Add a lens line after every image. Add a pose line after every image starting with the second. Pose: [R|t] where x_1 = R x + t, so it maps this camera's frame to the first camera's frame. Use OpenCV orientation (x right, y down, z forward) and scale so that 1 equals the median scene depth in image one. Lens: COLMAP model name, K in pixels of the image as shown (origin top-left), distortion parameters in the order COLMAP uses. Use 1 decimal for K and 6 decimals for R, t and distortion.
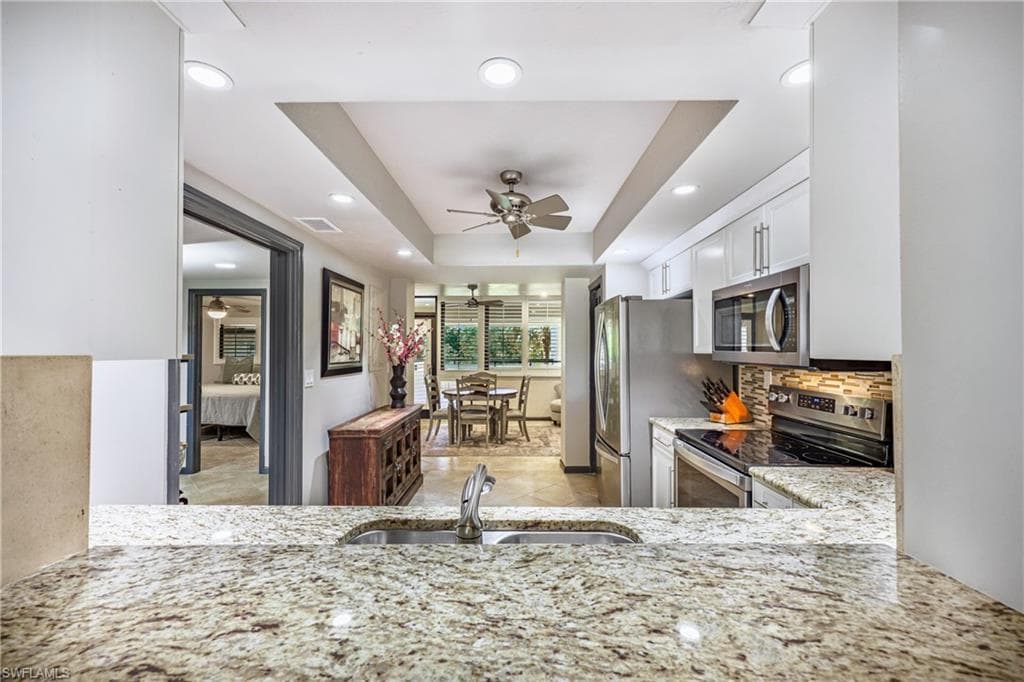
lens RADIAL K [[414.0, 0, 508.5], [0, 414.0, 344.1], [0, 0, 1]] dist [-0.000057, -0.000033]
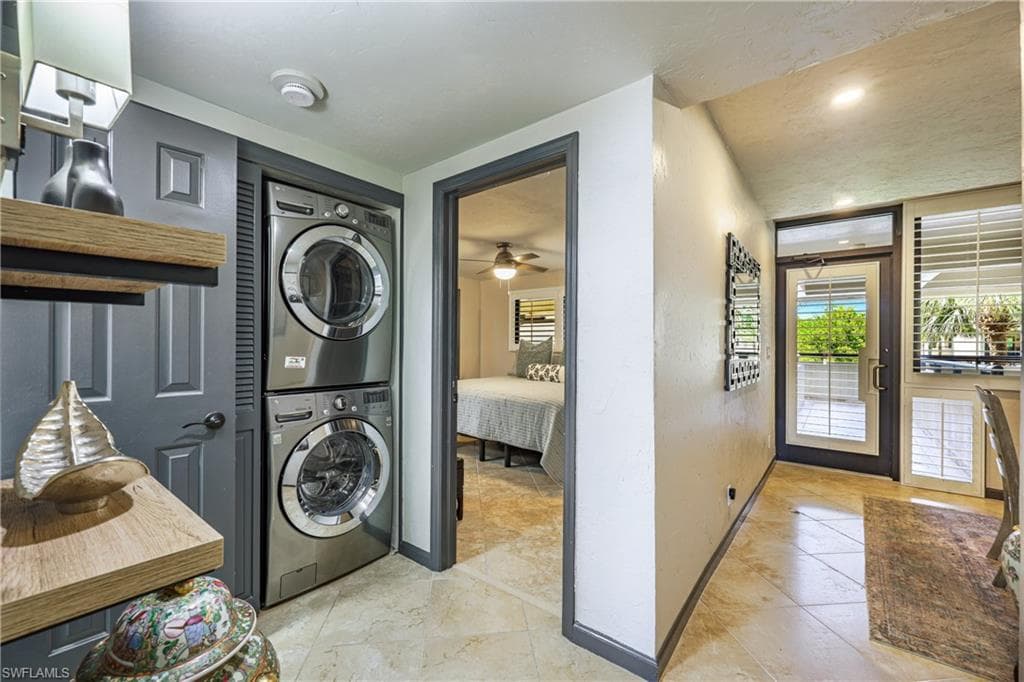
lens RADIAL K [[414.0, 0, 508.5], [0, 414.0, 344.1], [0, 0, 1]] dist [-0.000057, -0.000033]
pose [[0.789122, 0.004547, -0.614220, -0.264427], [0.002446, 0.999941, 0.010545, 0.031236], [0.614232, -0.009823, 0.789064, 0.434853]]
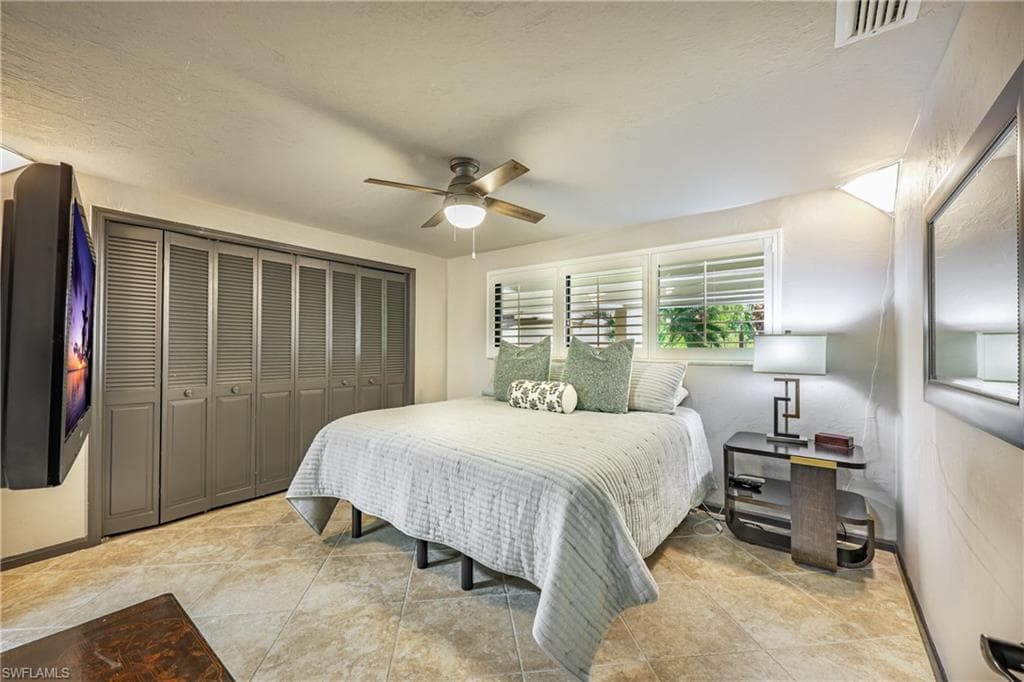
lens RADIAL K [[414.0, 0, 508.5], [0, 414.0, 344.1], [0, 0, 1]] dist [-0.000057, -0.000033]
pose [[0.801487, -0.002976, -0.598004, -0.414959], [0.003798, 0.999993, 0.000113, 0.034770], [0.598000, -0.002362, 0.801493, 0.663582]]
